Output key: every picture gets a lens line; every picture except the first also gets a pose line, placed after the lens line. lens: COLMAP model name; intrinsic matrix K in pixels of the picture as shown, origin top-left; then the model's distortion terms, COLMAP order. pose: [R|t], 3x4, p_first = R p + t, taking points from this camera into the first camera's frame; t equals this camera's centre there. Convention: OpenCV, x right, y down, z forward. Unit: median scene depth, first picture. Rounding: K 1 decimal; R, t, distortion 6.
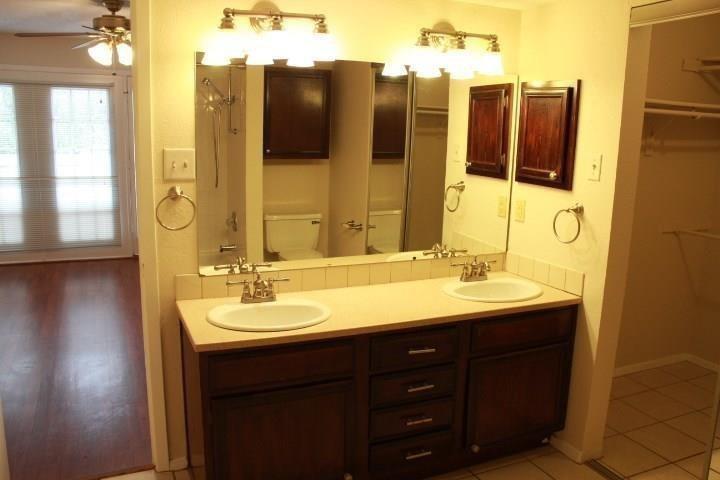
lens RADIAL K [[591.8, 0, 359.5], [0, 591.8, 251.6], [0, 0, 1]] dist [-0.154795, 0.115080]
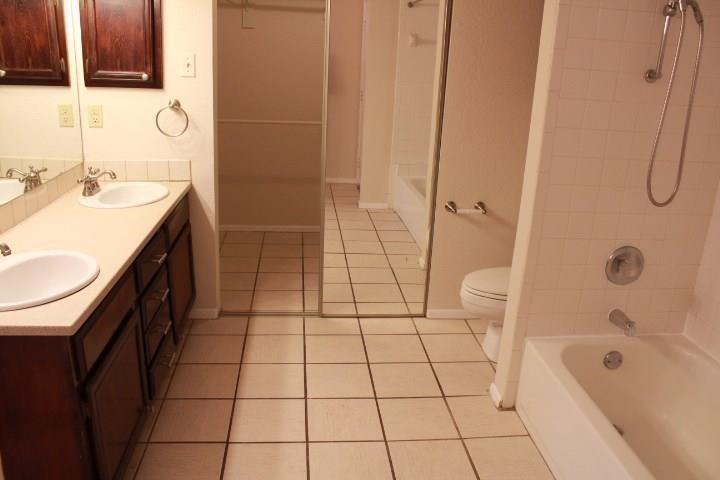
lens RADIAL K [[591.8, 0, 359.5], [0, 591.8, 251.6], [0, 0, 1]] dist [-0.154795, 0.115080]
pose [[0.327027, -0.316955, 0.890277, -0.801252], [0.158506, 0.947128, 0.278971, -0.081069], [-0.931627, 0.049884, 0.359976, 0.384450]]
